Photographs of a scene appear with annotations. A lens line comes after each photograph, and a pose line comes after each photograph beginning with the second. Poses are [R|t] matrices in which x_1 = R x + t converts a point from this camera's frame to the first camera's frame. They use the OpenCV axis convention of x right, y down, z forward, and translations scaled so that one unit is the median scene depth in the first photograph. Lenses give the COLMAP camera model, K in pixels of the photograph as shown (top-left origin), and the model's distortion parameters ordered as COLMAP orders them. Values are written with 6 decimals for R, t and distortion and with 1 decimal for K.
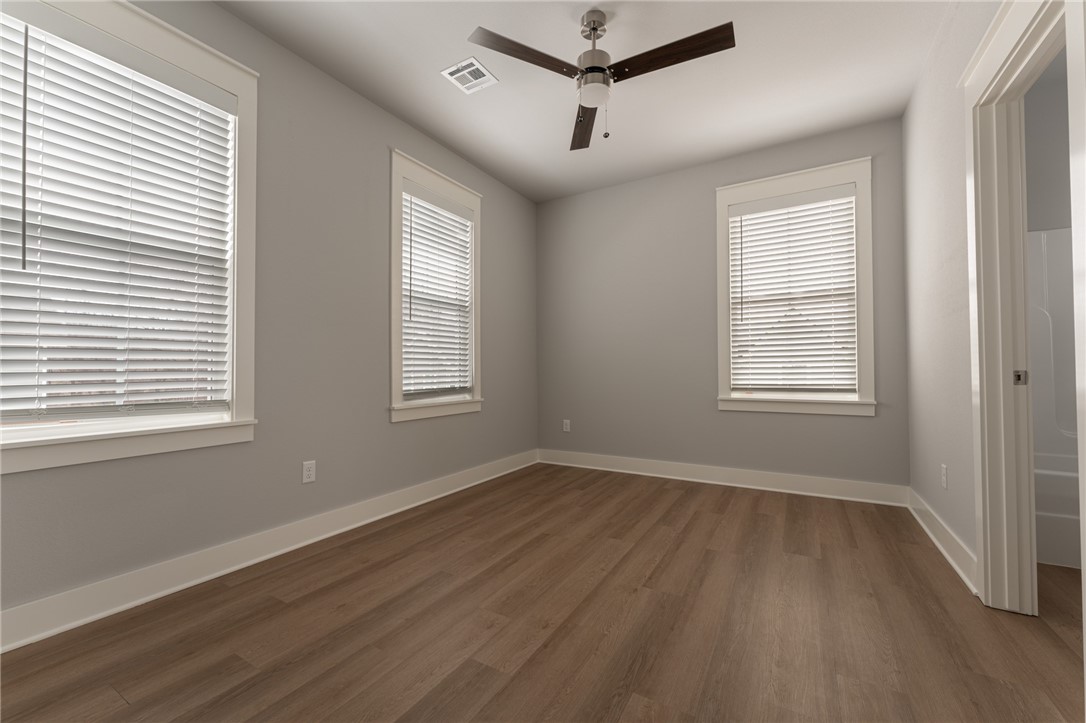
lens RADIAL K [[435.9, 0, 538.2], [0, 435.9, 361.2], [0, 0, 1]] dist [-0.000247, -0.000235]
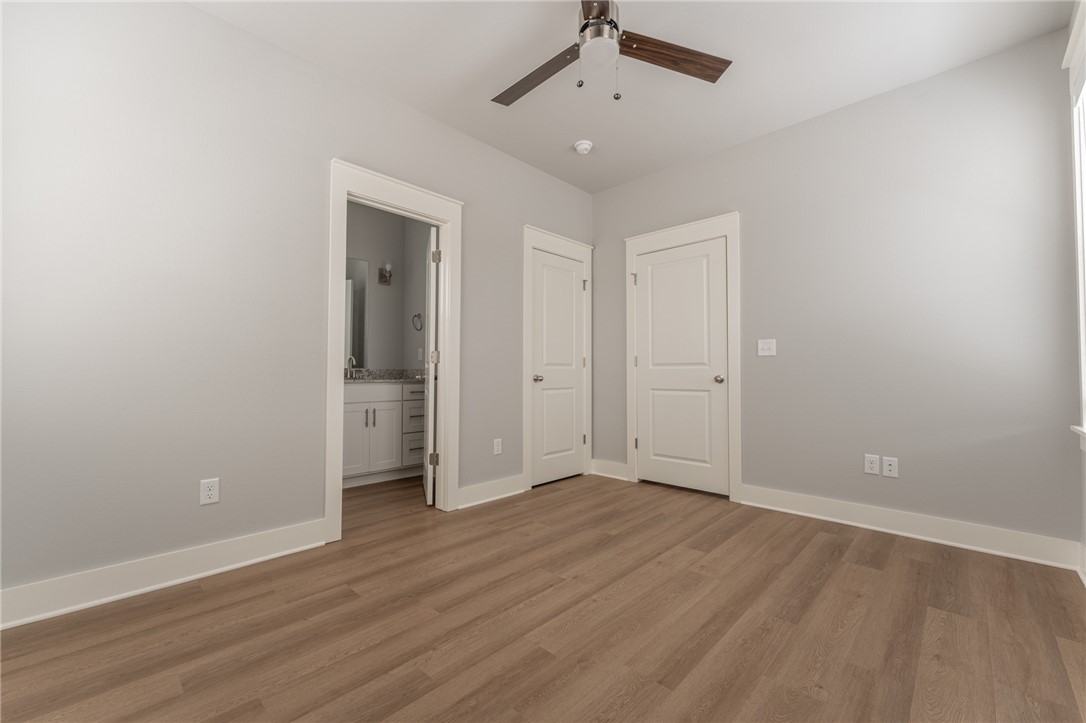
lens RADIAL K [[435.9, 0, 538.2], [0, 435.9, 361.2], [0, 0, 1]] dist [-0.000247, -0.000235]
pose [[-0.972467, 0.008981, 0.232869, 0.050869], [-0.002461, 0.998806, -0.048797, 0.037514], [-0.233029, -0.048027, -0.971283, 1.981526]]
